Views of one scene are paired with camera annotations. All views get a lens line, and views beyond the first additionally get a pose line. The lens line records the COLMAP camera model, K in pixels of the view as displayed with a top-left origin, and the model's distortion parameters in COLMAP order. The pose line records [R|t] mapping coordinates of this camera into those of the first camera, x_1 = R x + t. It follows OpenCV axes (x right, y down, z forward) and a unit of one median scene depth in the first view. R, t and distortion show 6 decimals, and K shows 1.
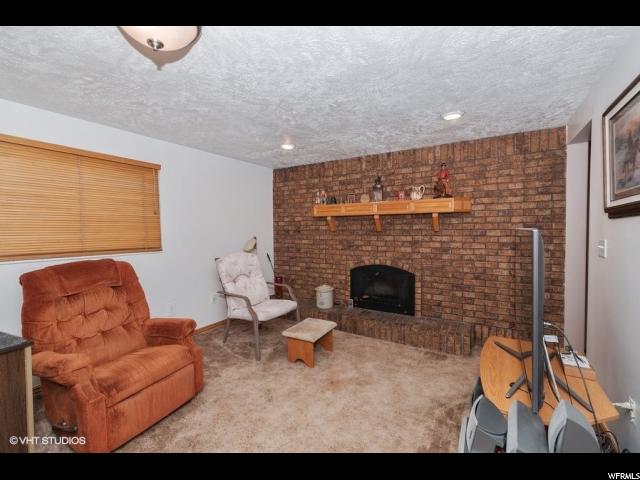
lens RADIAL K [[275.0, 0, 320.0], [0, 275.0, 240.0], [0, 0, 1]] dist [-0.000346, -0.000164]
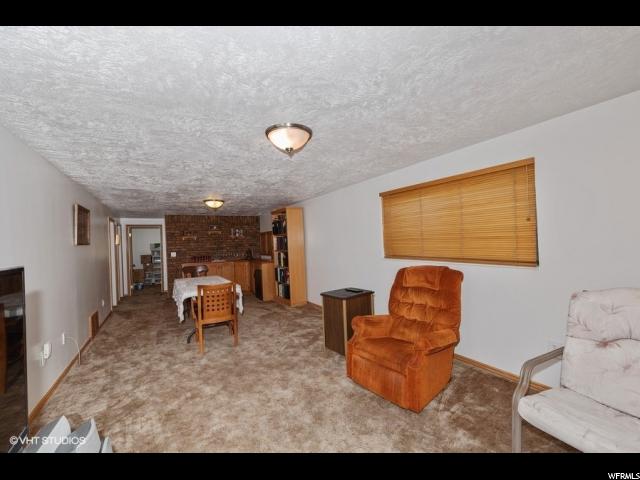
lens RADIAL K [[275.0, 0, 320.0], [0, 275.0, 240.0], [0, 0, 1]] dist [-0.000346, -0.000164]
pose [[-0.490251, 0.018067, -0.871394, 0.437931], [0.008331, 0.999837, 0.016043, -0.056268], [0.871541, 0.000606, -0.490322, 0.894038]]
